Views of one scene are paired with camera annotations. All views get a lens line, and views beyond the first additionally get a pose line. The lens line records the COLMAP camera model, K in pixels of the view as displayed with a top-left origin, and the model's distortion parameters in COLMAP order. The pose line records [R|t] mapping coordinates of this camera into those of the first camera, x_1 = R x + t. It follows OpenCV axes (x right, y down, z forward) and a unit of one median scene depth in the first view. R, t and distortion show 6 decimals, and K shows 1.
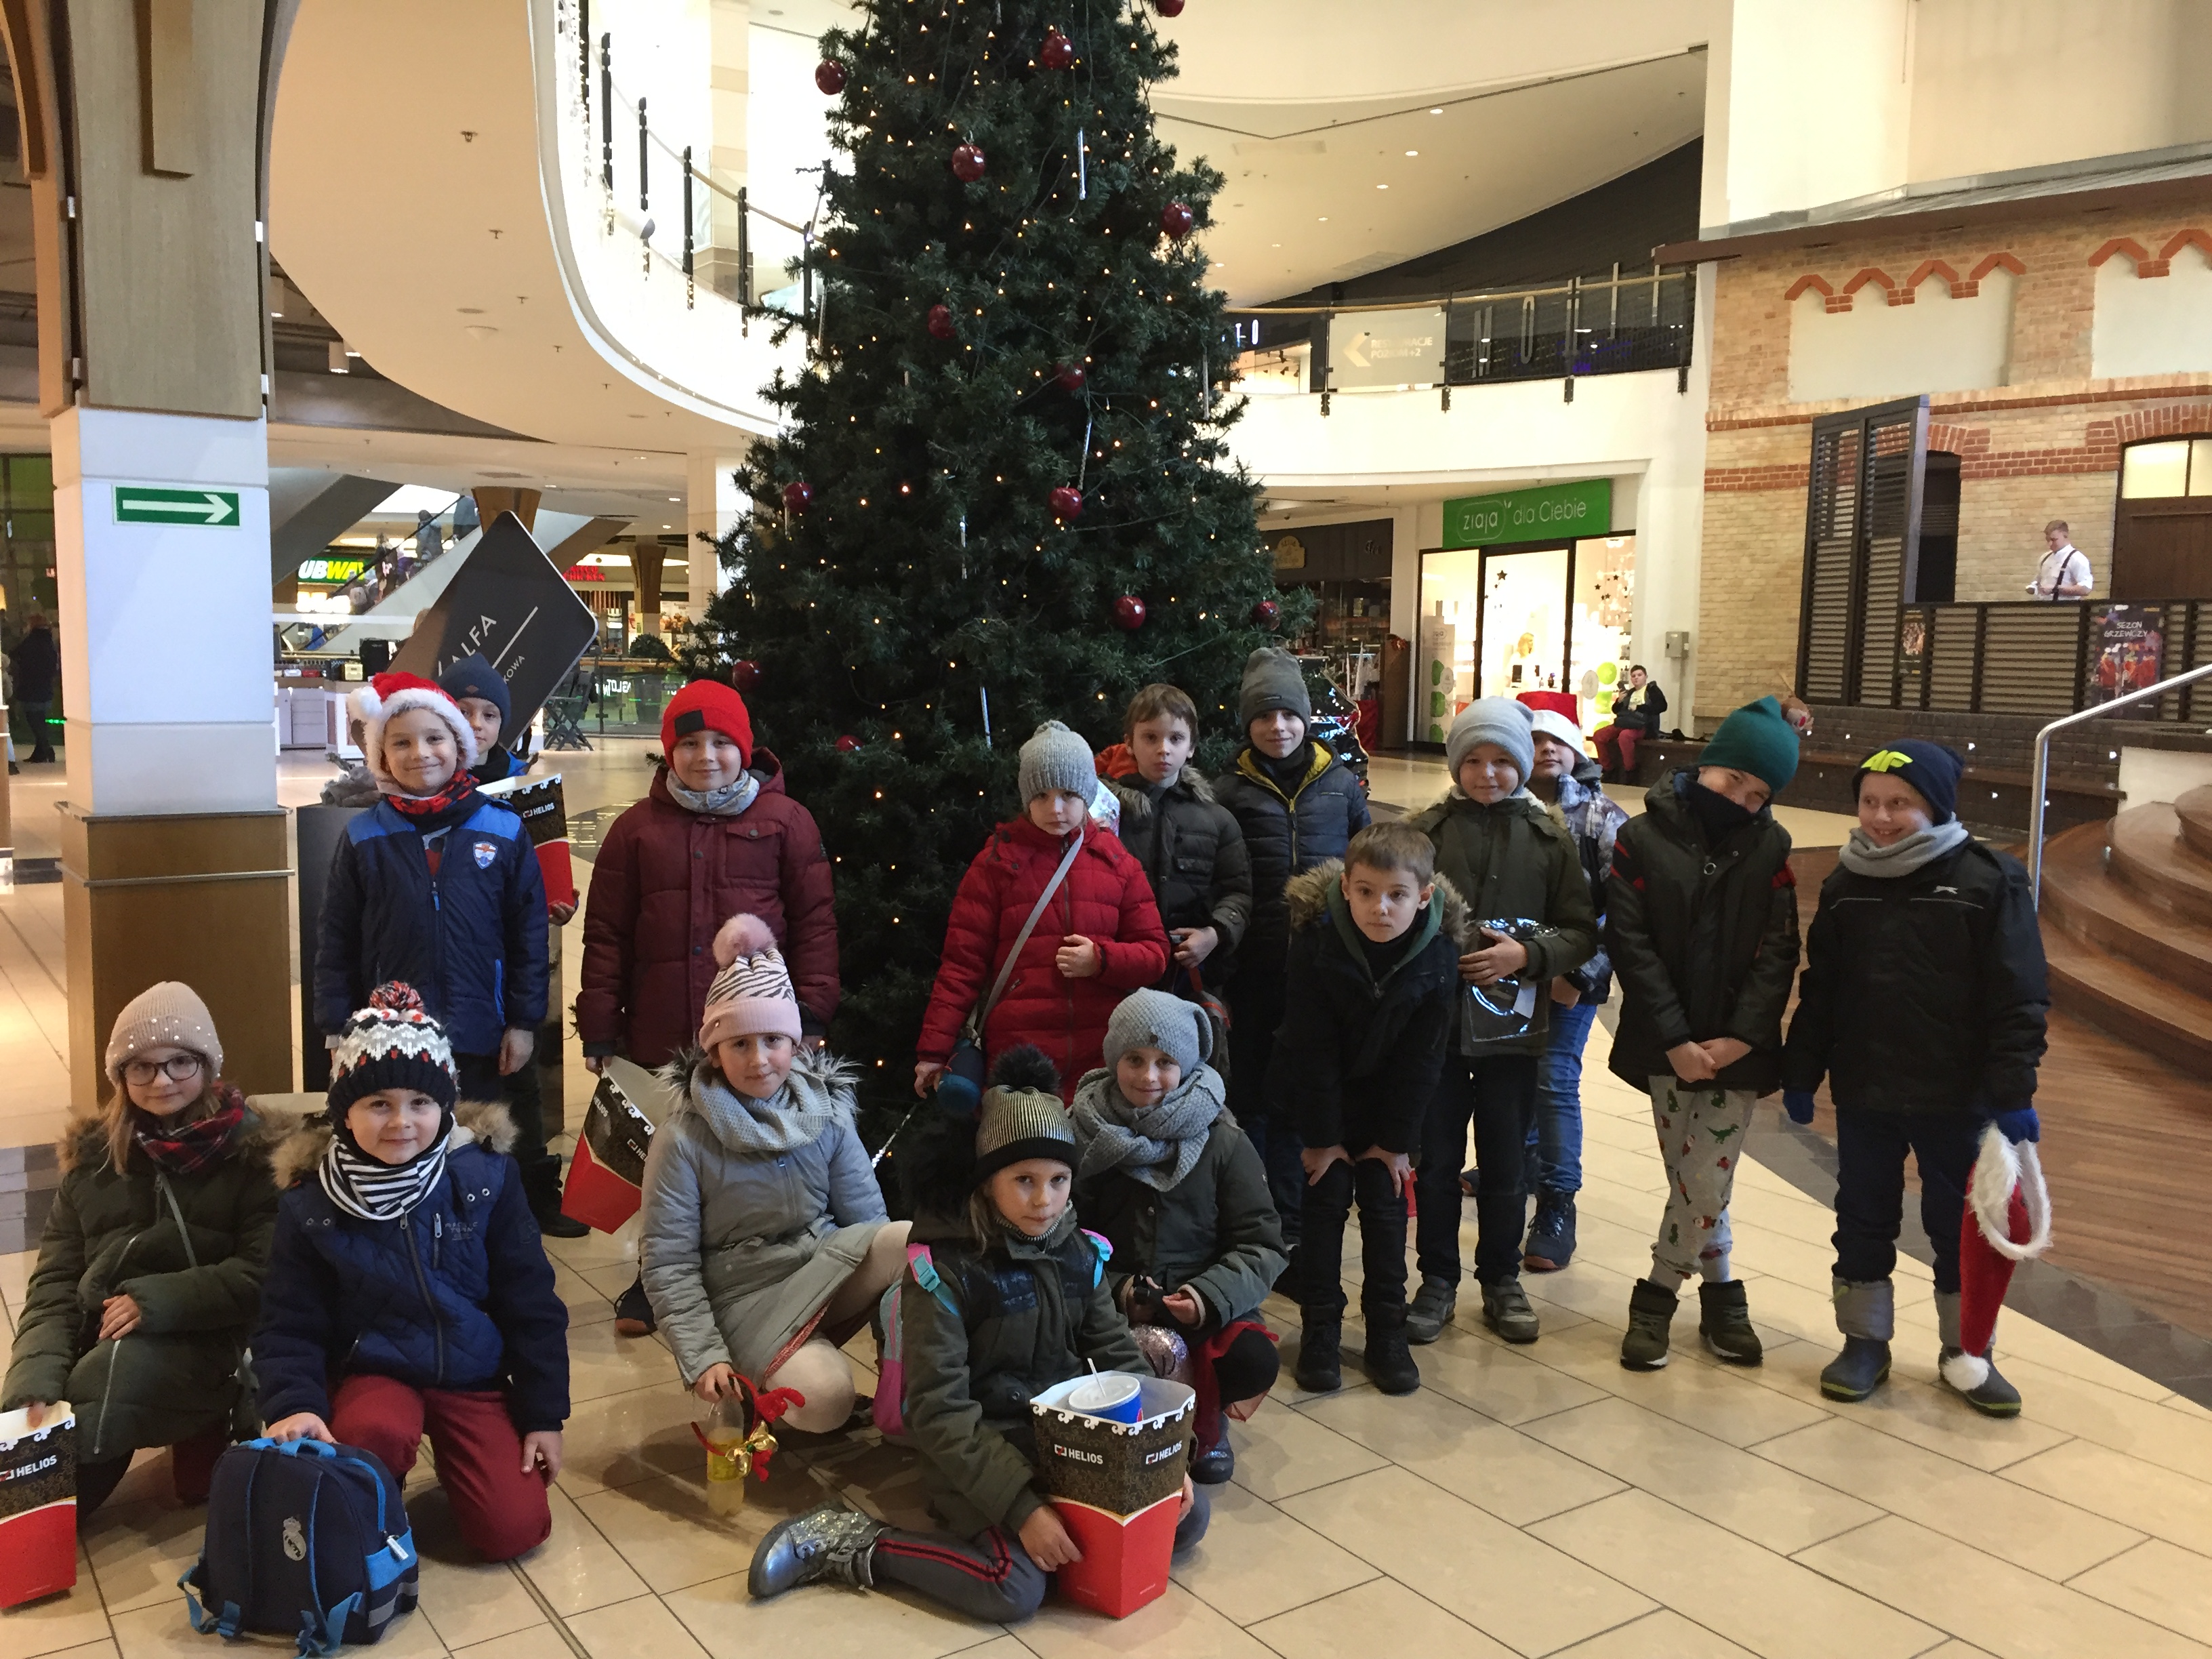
lens RADIAL K [[1883.5, 0, 1094.6], [0, 1883.5, 840.1], [0, 0, 1]] dist [0.072300, -0.088617]
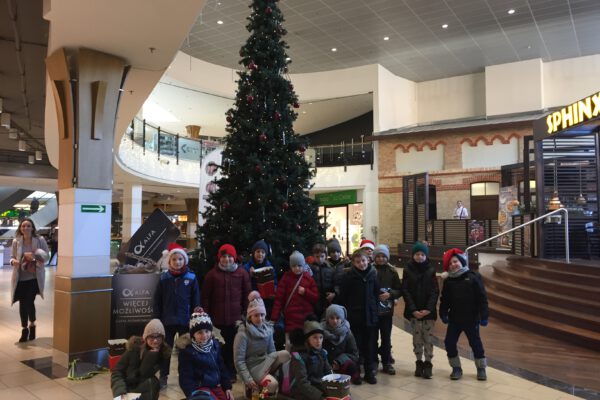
lens RADIAL K [[512.0, 0, 298.4], [0, 512.0, 201.2], [0, 0, 1]] dist [0.039353, -0.006586]
pose [[0.985115, -0.004187, 0.171847, -0.076929], [0.031213, 0.987442, -0.154870, 0.005237], [-0.169040, 0.157929, 0.972874, -0.106656]]
